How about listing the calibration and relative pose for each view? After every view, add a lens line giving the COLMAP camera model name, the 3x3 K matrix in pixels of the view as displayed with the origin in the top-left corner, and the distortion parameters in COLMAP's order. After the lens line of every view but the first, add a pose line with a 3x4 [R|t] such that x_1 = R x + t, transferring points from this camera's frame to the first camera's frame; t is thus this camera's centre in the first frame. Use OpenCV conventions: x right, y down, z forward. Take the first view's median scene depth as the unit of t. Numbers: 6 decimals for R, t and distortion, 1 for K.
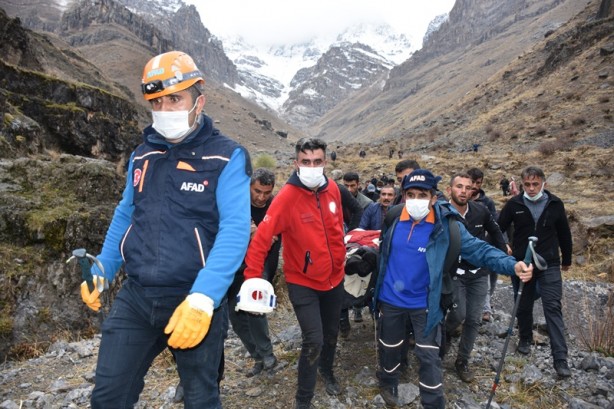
lens RADIAL K [[498.1, 0, 304.2], [0, 498.1, 186.4], [0, 0, 1]] dist [-0.129490, 0.157350]
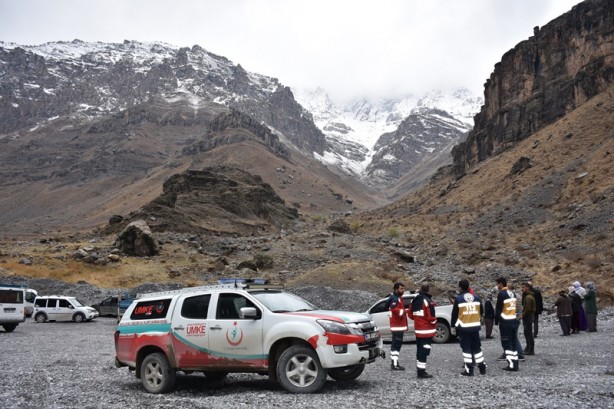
lens RADIAL K [[498.1, 0, 304.2], [0, 498.1, 186.4], [0, 0, 1]] dist [-0.129490, 0.157350]
pose [[0.983466, -0.020261, -0.179958, 0.021451], [-0.000524, 0.993399, -0.114708, 0.006253], [0.181094, 0.112905, 0.976963, -0.126488]]
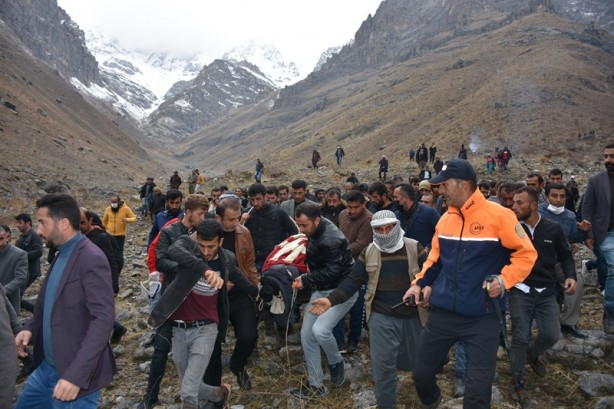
lens RADIAL K [[481.8, 0, 305.3], [0, 481.8, 189.1], [0, 0, 1]] dist [-0.141437, 0.129892]
pose [[0.961118, 0.099111, 0.257740, 0.016206], [-0.085624, 0.994330, -0.063064, -0.013723], [-0.262528, 0.038543, 0.964154, 0.165498]]
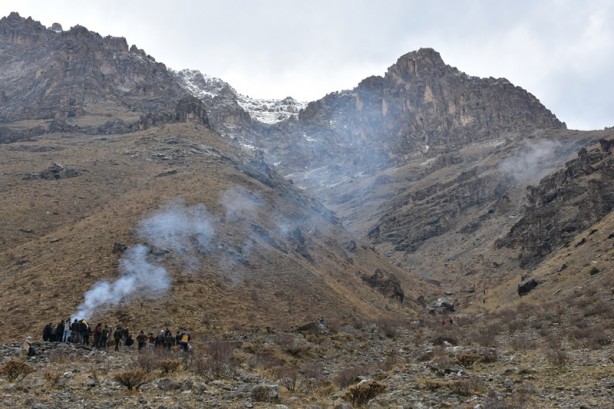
lens RADIAL K [[789.8, 0, 307.0], [0, 789.8, 204.5], [0, 0, 1]] dist [0.064266, 0.488674]
pose [[0.607790, 0.313551, 0.729573, 0.027082], [-0.071321, 0.936586, -0.343103, -0.017250], [-0.790888, 0.156501, 0.591611, 0.182107]]
